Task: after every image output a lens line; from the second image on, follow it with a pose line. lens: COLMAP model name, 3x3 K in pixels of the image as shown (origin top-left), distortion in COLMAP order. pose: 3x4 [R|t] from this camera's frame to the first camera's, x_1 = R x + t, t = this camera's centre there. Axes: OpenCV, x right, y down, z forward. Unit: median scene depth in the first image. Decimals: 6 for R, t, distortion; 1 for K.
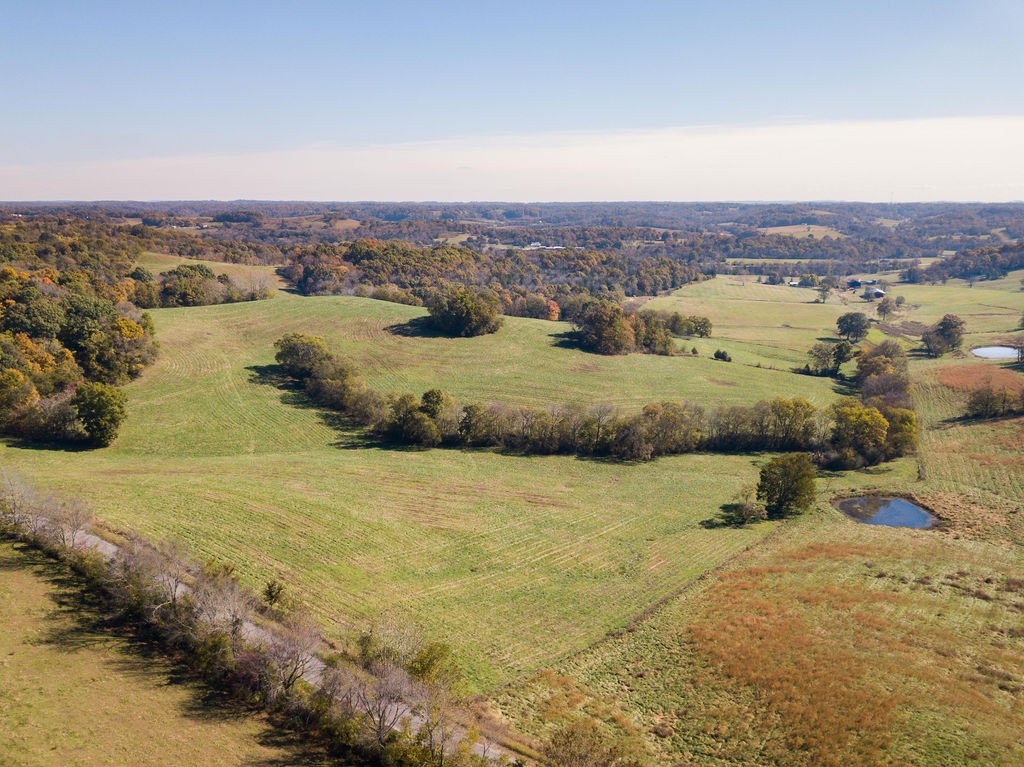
lens RADIAL K [[809.3, 0, 501.4], [0, 809.3, 384.2], [0, 0, 1]] dist [0.010826, -0.003271]
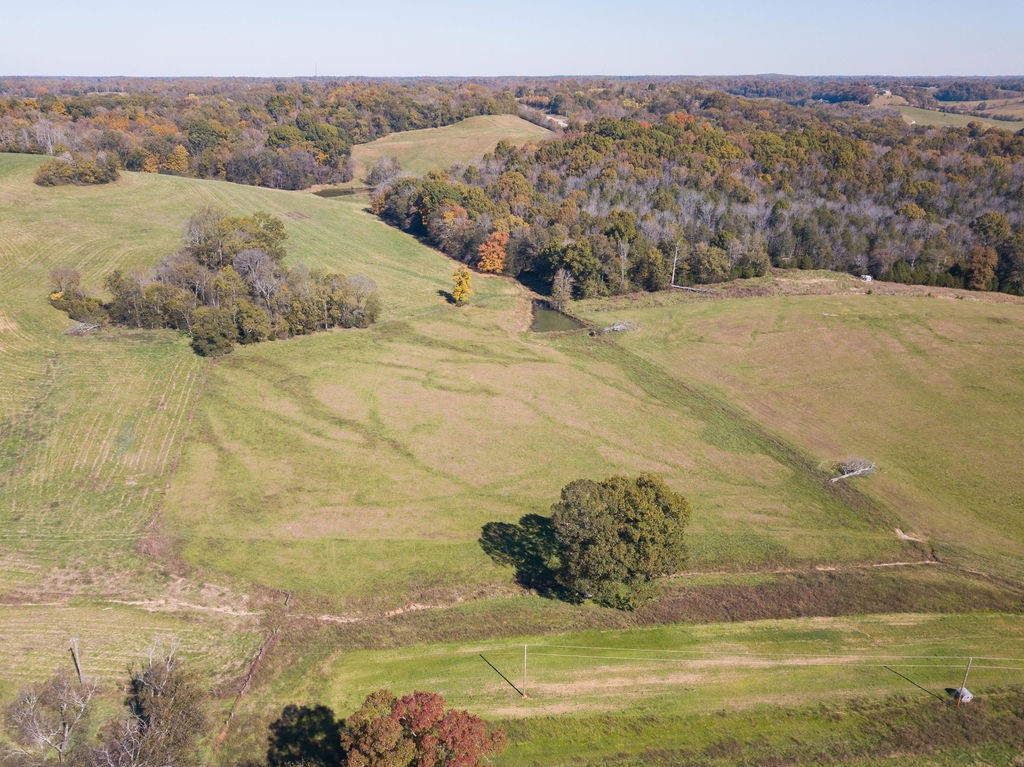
lens RADIAL K [[825.4, 0, 512.0], [0, 825.4, 383.5], [0, 0, 1]] dist [0.008188, 0.009963]
pose [[0.368512, 0.325352, -0.870830, 1.227879], [-0.209062, 0.941765, 0.263384, -0.337779], [0.905810, 0.084998, 0.415070, 1.733577]]
